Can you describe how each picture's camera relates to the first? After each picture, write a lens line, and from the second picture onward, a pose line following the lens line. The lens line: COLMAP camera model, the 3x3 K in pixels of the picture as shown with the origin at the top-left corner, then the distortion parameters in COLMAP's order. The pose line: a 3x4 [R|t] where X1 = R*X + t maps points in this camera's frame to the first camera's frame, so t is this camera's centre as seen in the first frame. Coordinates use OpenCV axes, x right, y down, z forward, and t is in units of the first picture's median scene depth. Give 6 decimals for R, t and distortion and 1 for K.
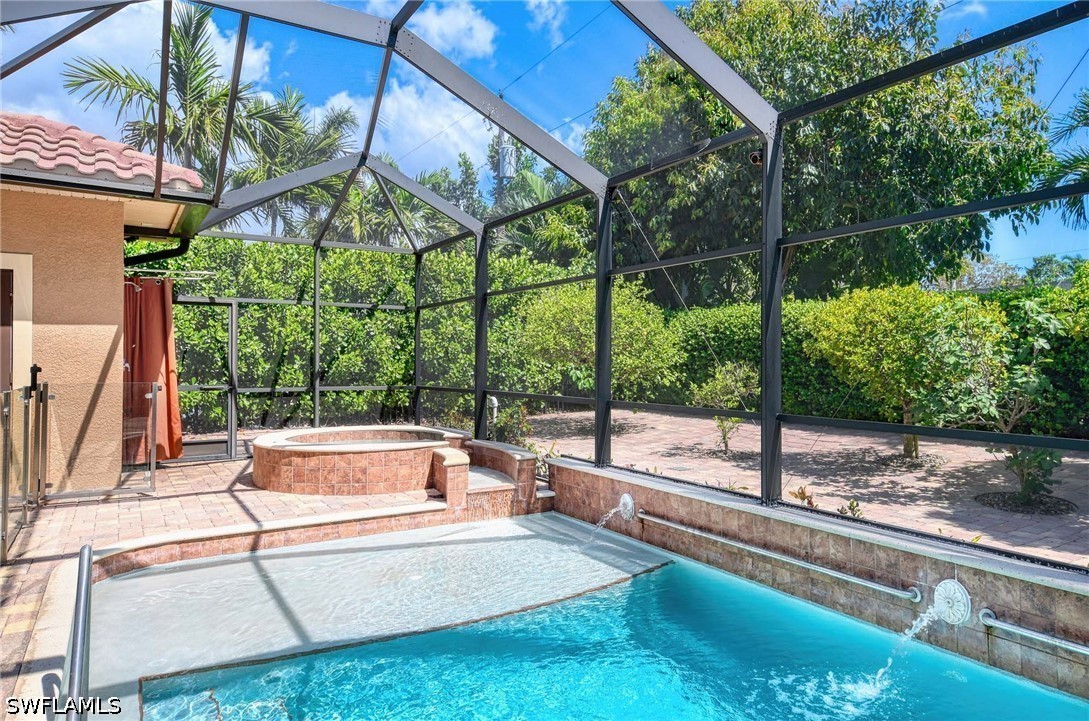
lens RADIAL K [[707.0, 0, 544.5], [0, 707.0, 360.5], [0, 0, 1]] dist [0.003247, 0.000118]
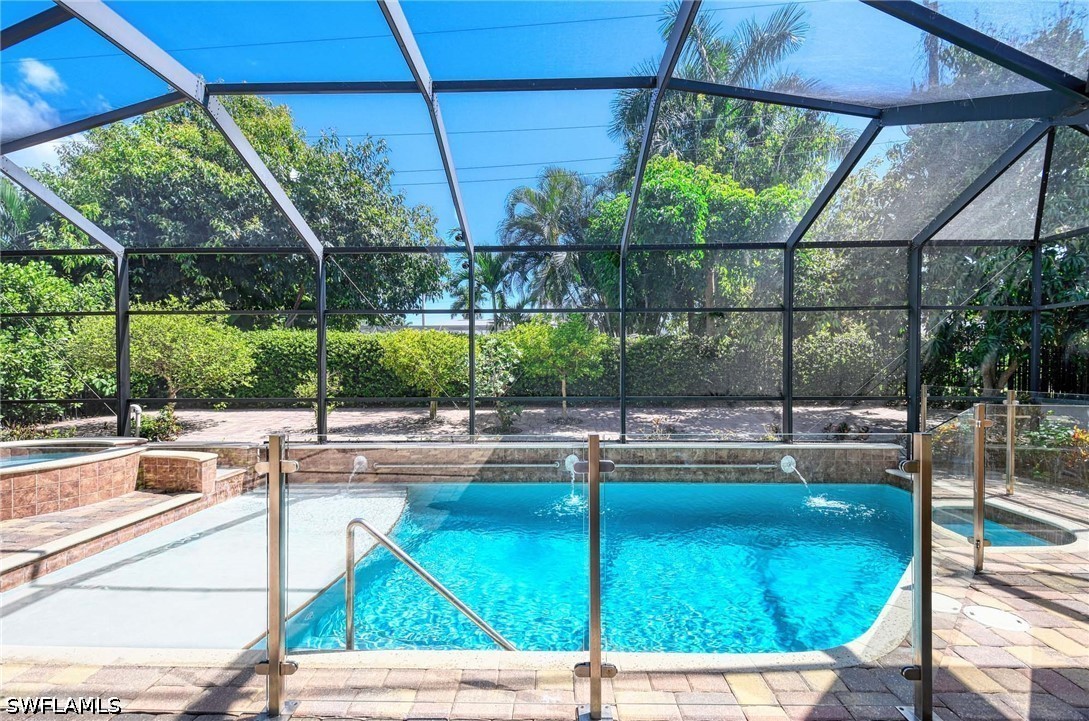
lens RADIAL K [[471.7, 0, 544.2], [0, 471.7, 375.6], [0, 0, 1]] dist [-0.029320, -0.000505]
pose [[0.528852, -0.025882, 0.848320, -0.448452], [0.007479, 0.999638, 0.025837, -0.010285], [-0.848681, -0.007320, 0.528854, 0.089438]]
